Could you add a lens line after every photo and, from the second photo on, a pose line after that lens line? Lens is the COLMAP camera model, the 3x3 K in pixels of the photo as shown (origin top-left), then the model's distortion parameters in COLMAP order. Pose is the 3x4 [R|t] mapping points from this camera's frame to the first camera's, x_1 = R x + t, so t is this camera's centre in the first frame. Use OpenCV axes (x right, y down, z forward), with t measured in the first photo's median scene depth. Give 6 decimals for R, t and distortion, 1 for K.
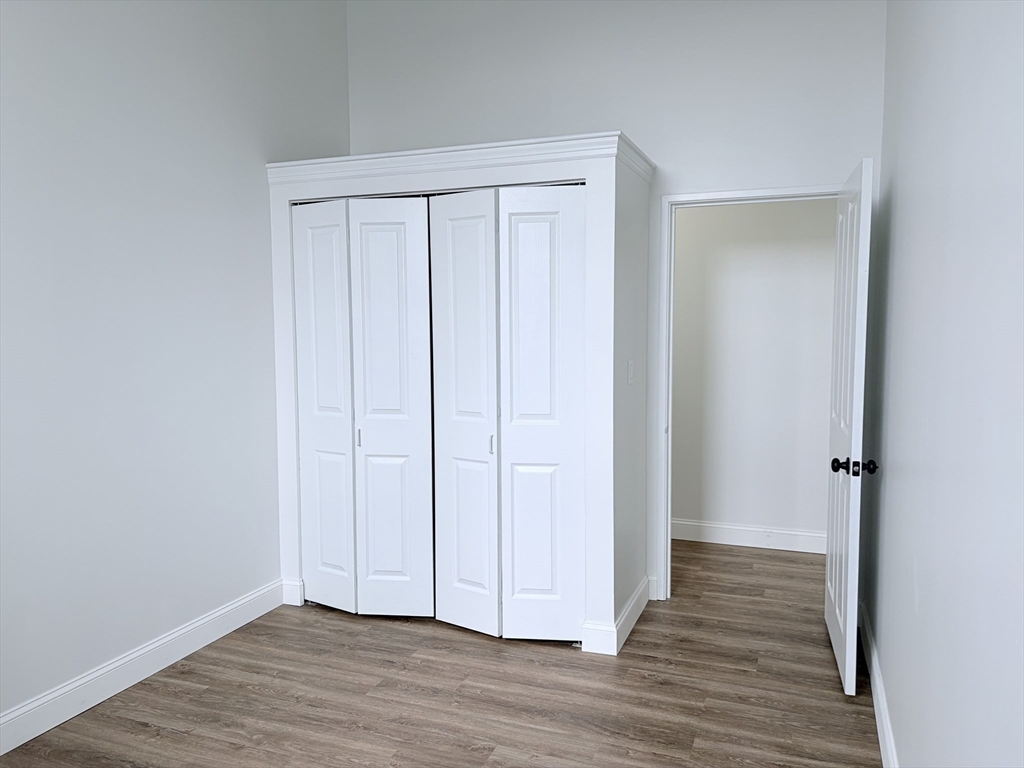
lens RADIAL K [[727.5, 0, 512.0], [0, 727.5, 384.0], [0, 0, 1]] dist [0.044569, -0.051708]
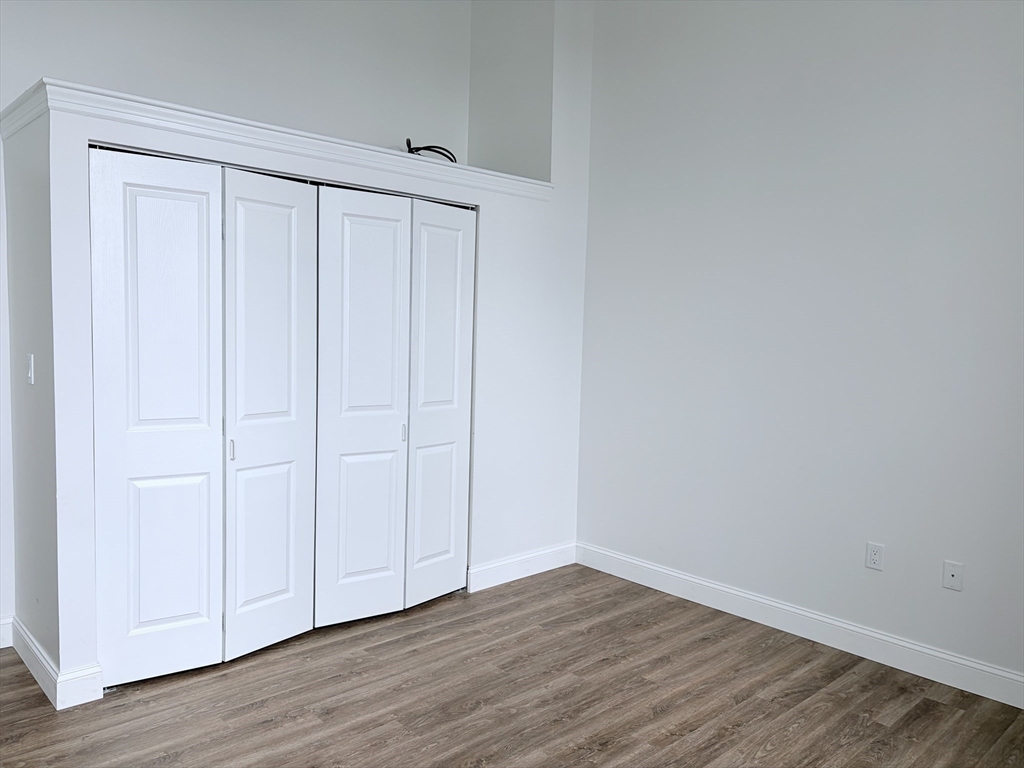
lens RADIAL K [[775.7, 0, 512.0], [0, 775.7, 384.0], [0, 0, 1]] dist [0.064220, -0.064708]
pose [[0.455743, -0.054107, 0.888465, -0.864718], [0.039749, 0.998392, 0.040412, -0.026786], [-0.889223, 0.016899, 0.457161, 0.293473]]
